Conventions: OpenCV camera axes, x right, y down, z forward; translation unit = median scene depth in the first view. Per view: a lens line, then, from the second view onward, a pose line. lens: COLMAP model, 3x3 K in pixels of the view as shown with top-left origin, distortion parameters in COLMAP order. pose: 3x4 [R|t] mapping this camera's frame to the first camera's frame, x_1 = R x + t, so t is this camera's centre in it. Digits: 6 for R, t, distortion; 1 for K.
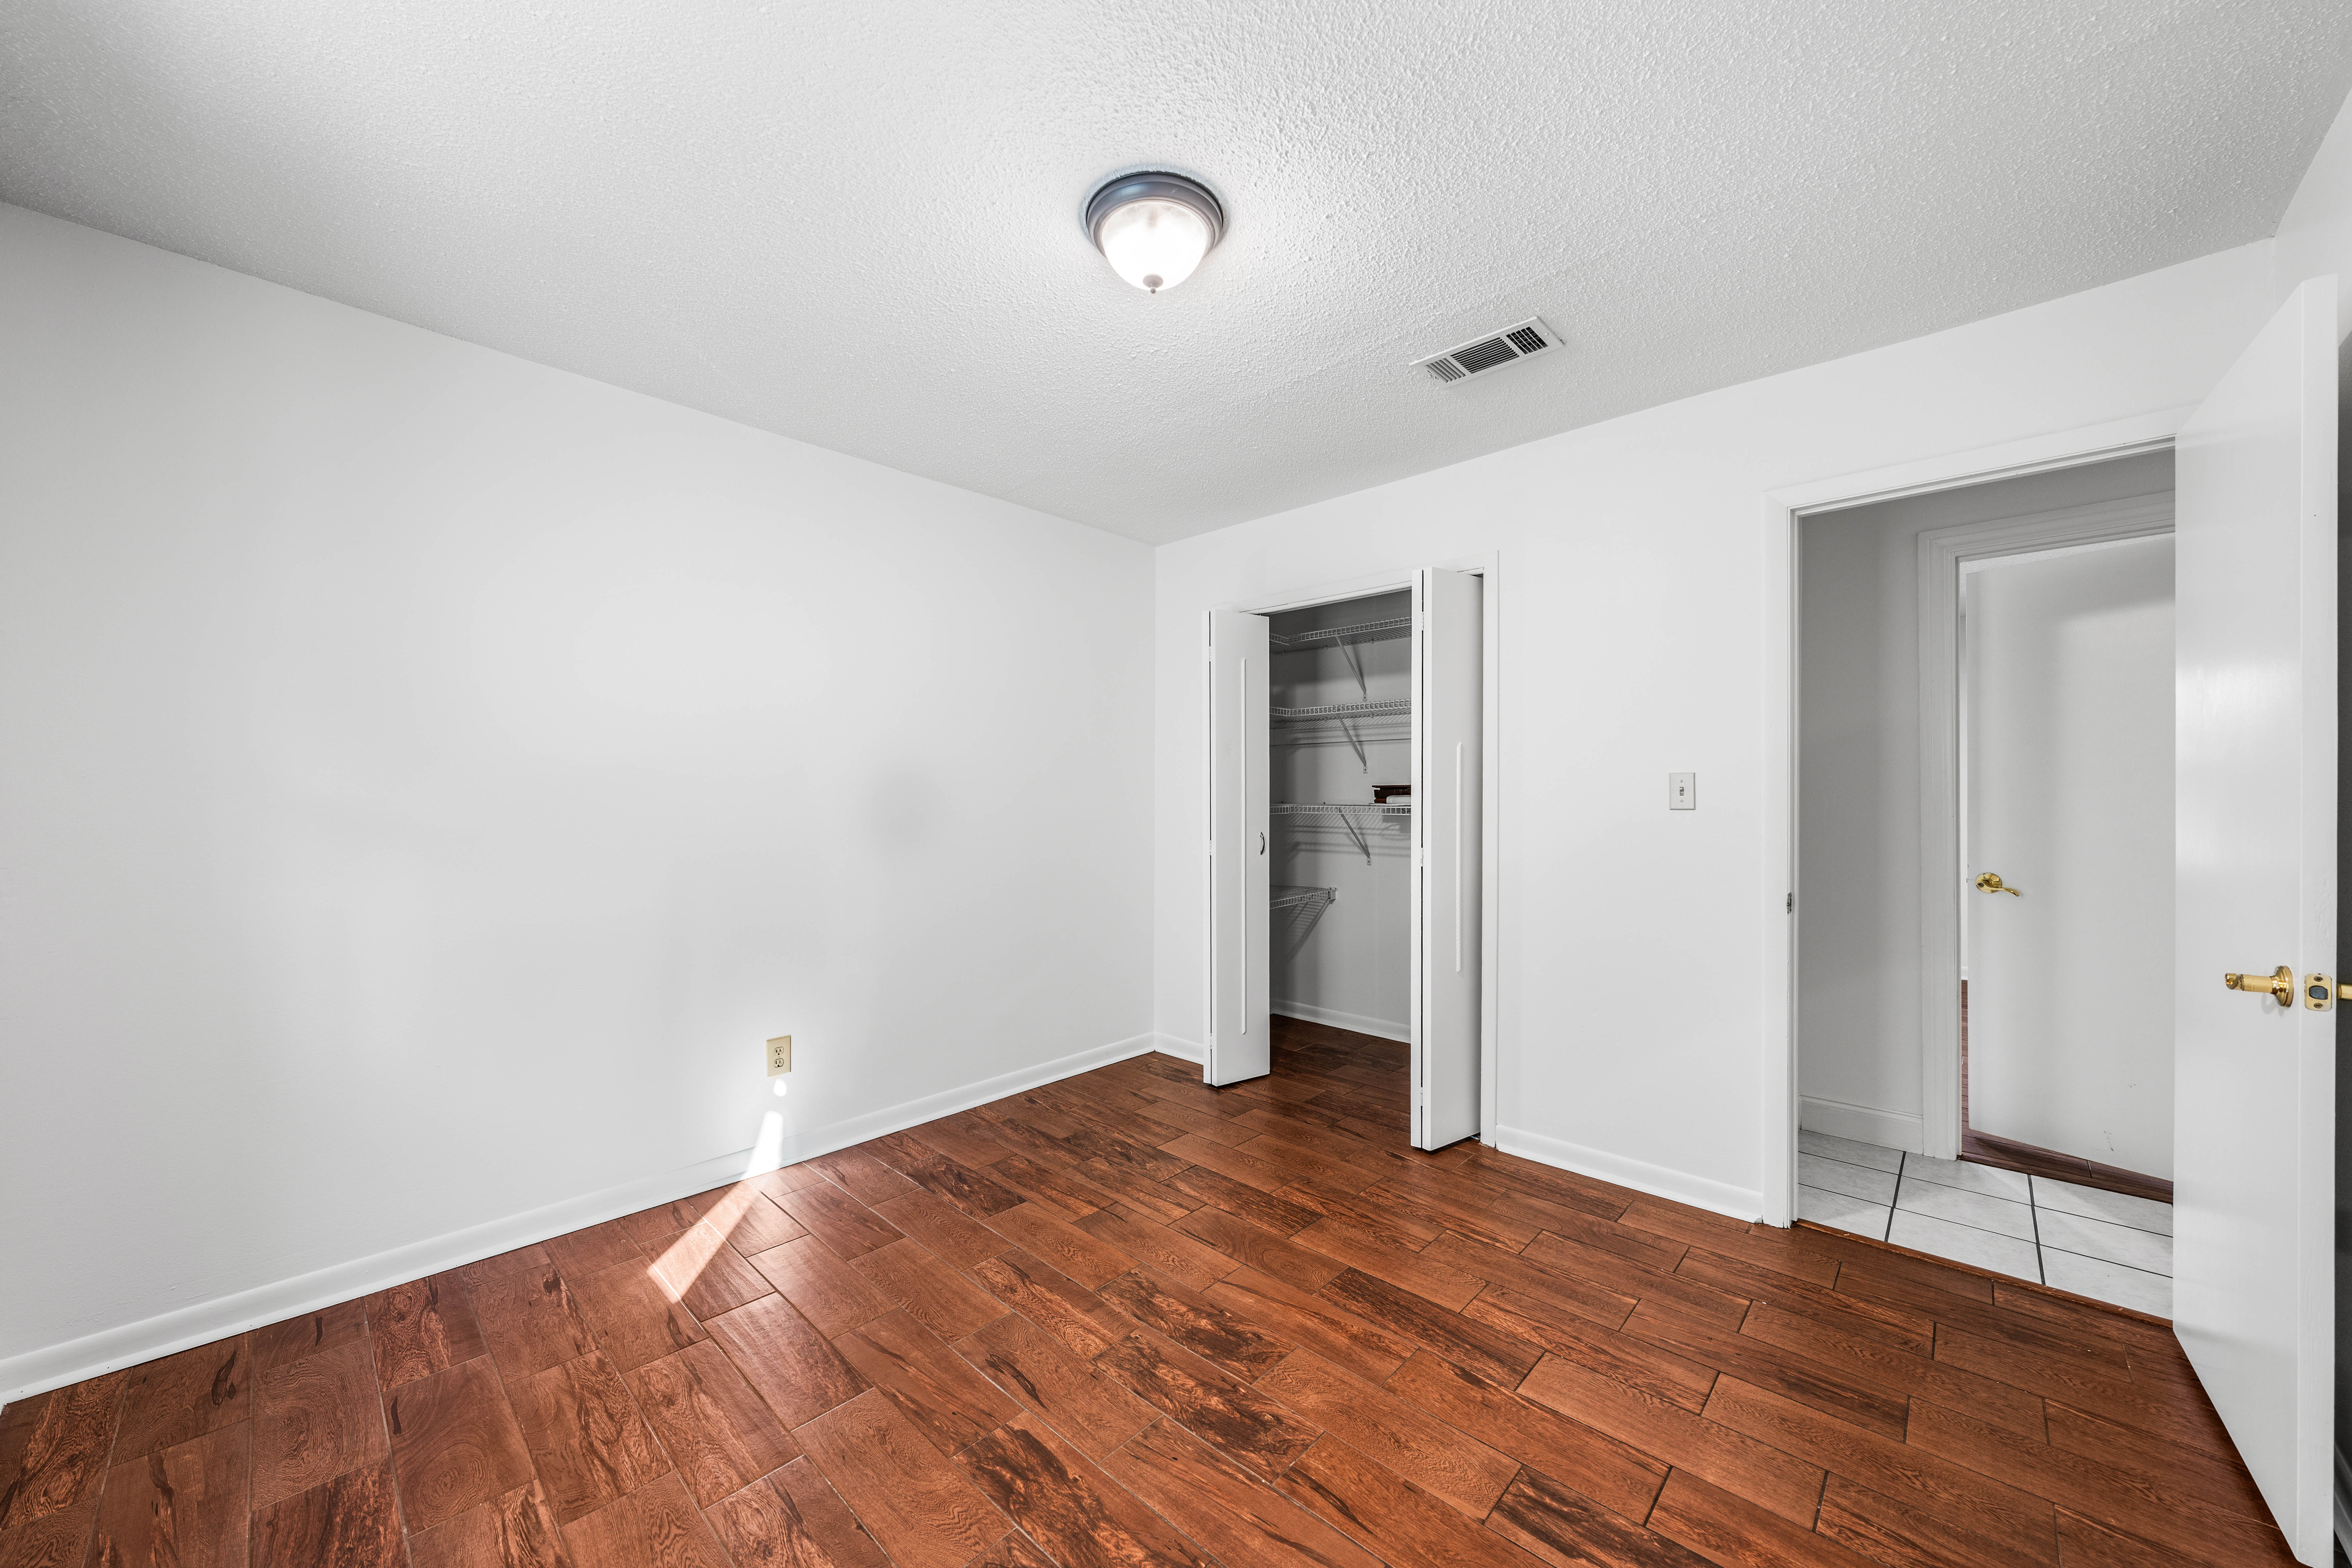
lens RADIAL K [[836.3, 0, 1168.4], [0, 836.3, 794.4], [0, 0, 1]] dist [-0.000643, -0.000061]
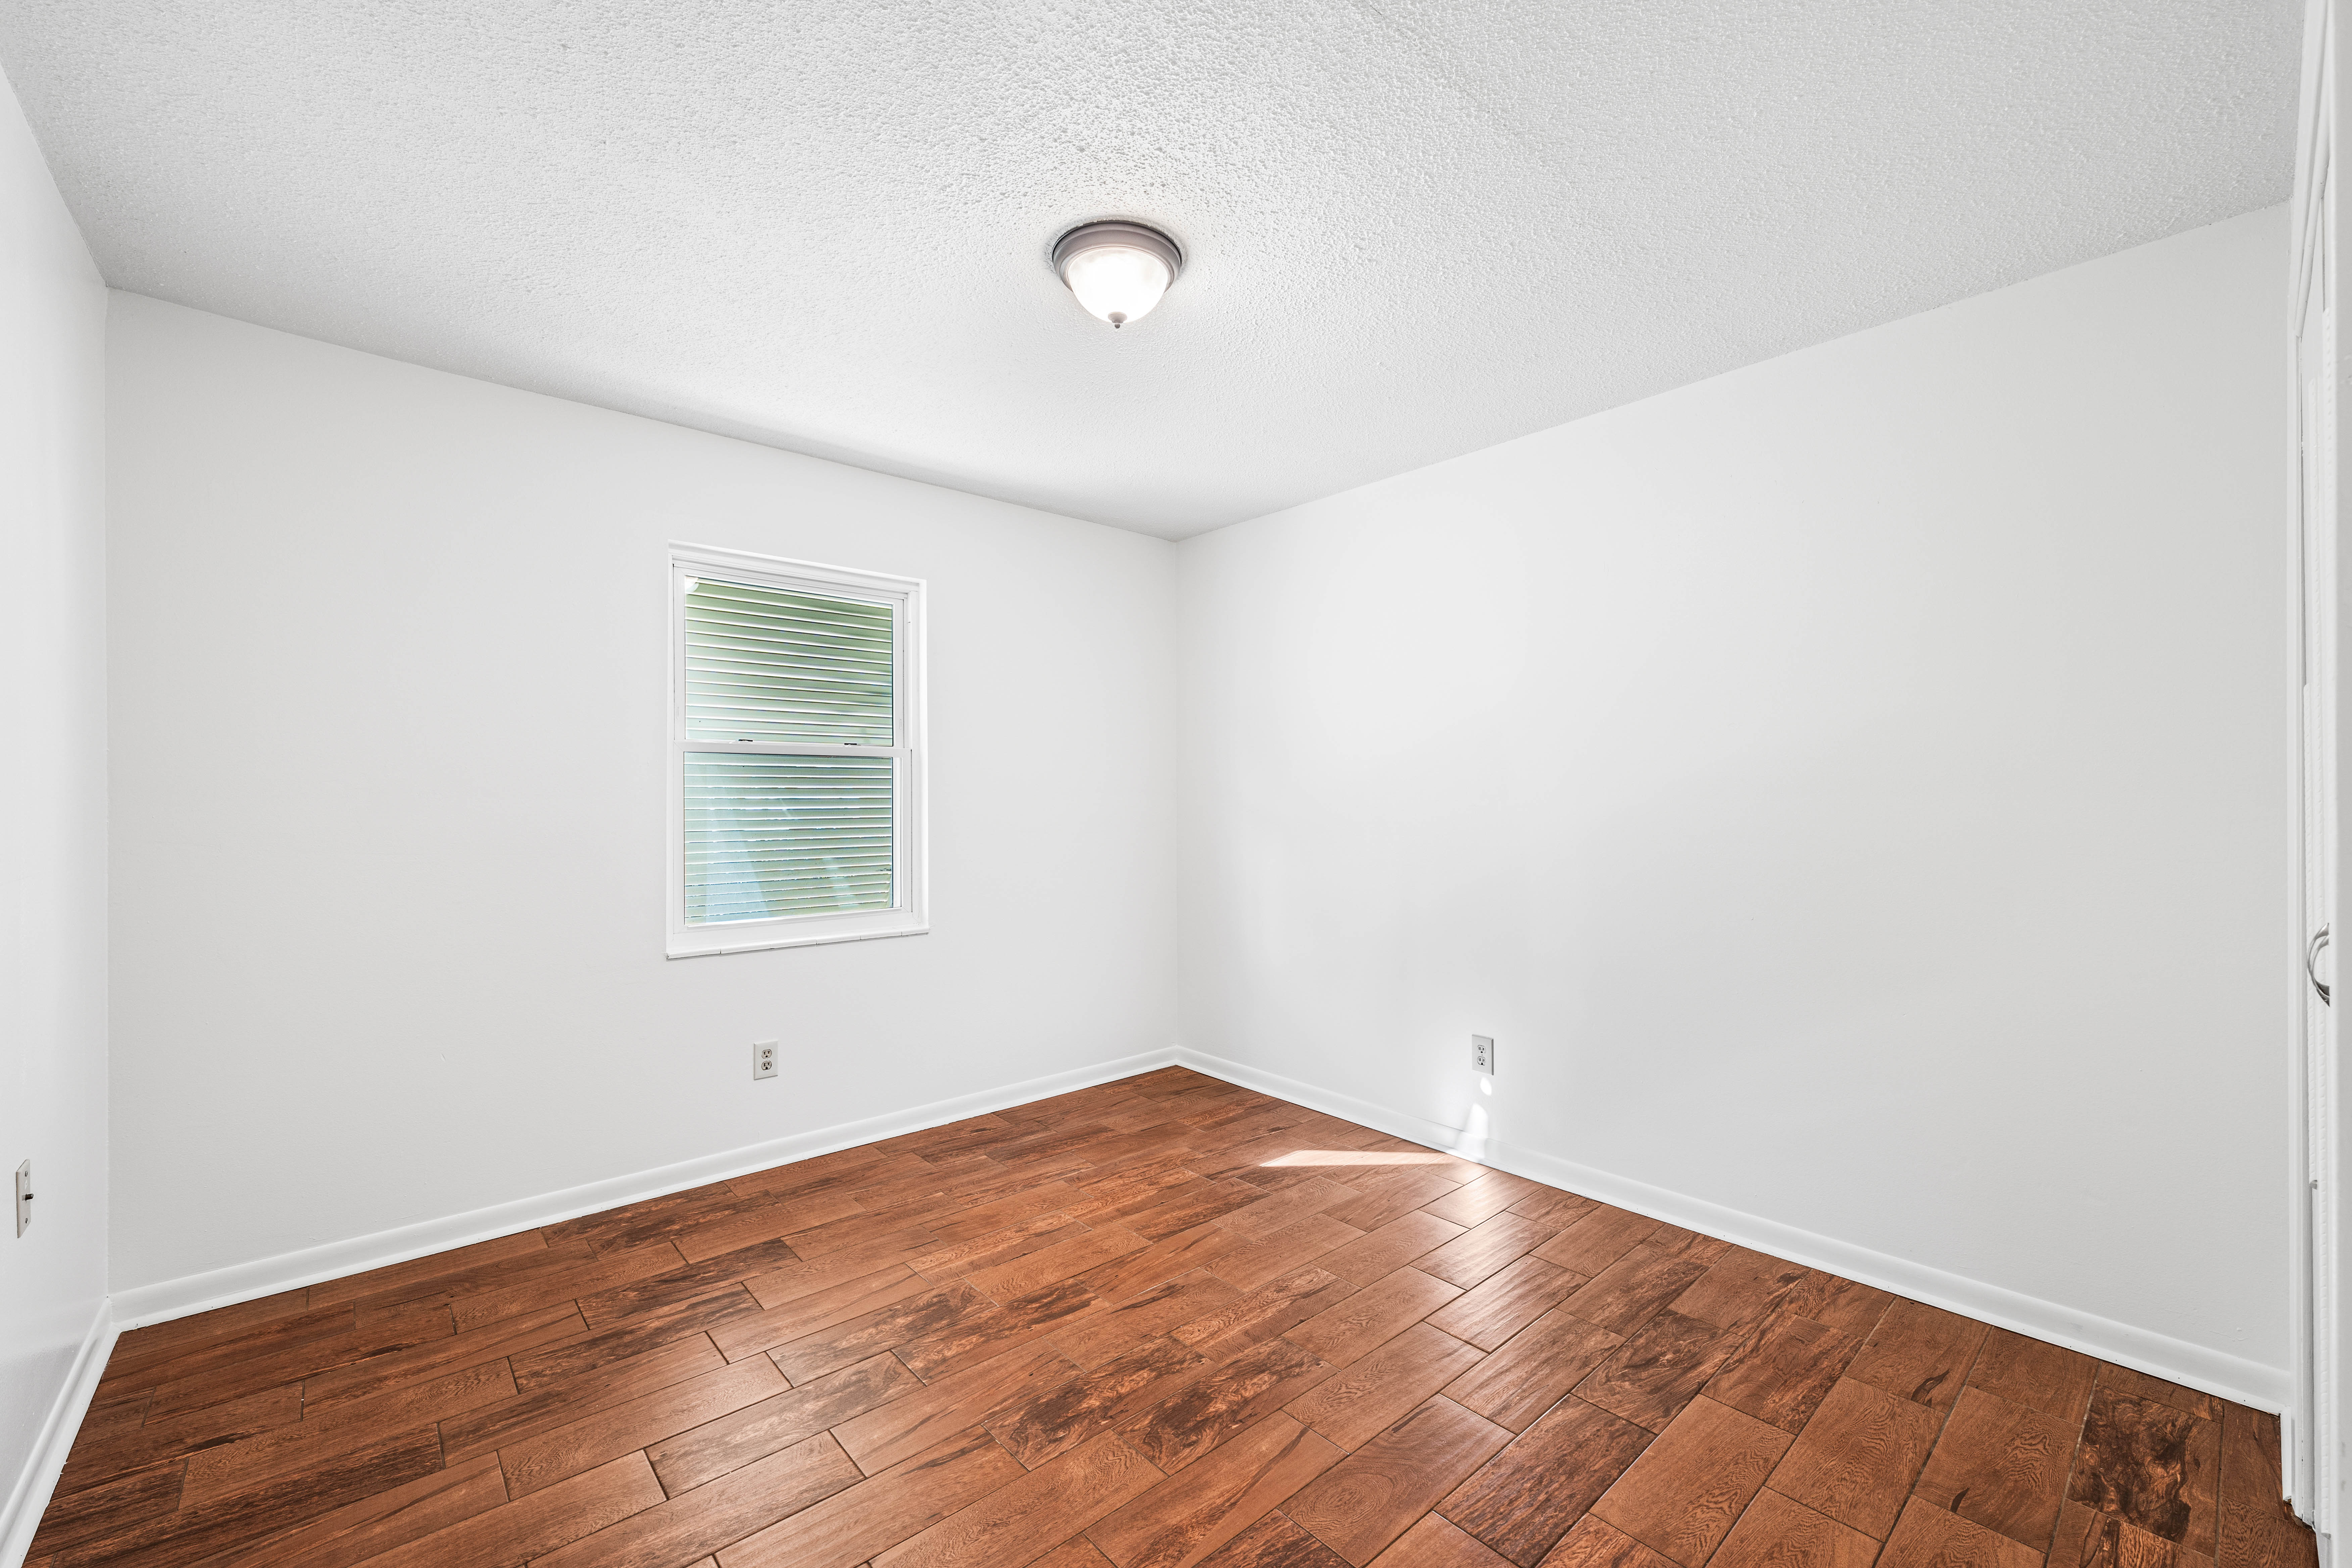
lens RADIAL K [[913.6, 0, 1165.0], [0, 913.6, 791.6], [0, 0, 1]] dist [0.003665, 0.000340]
pose [[-0.063946, -0.008372, -0.997918, 1.008561], [0.002454, 0.999960, -0.008546, -0.002930], [0.997950, -0.002996, -0.063923, 1.006859]]
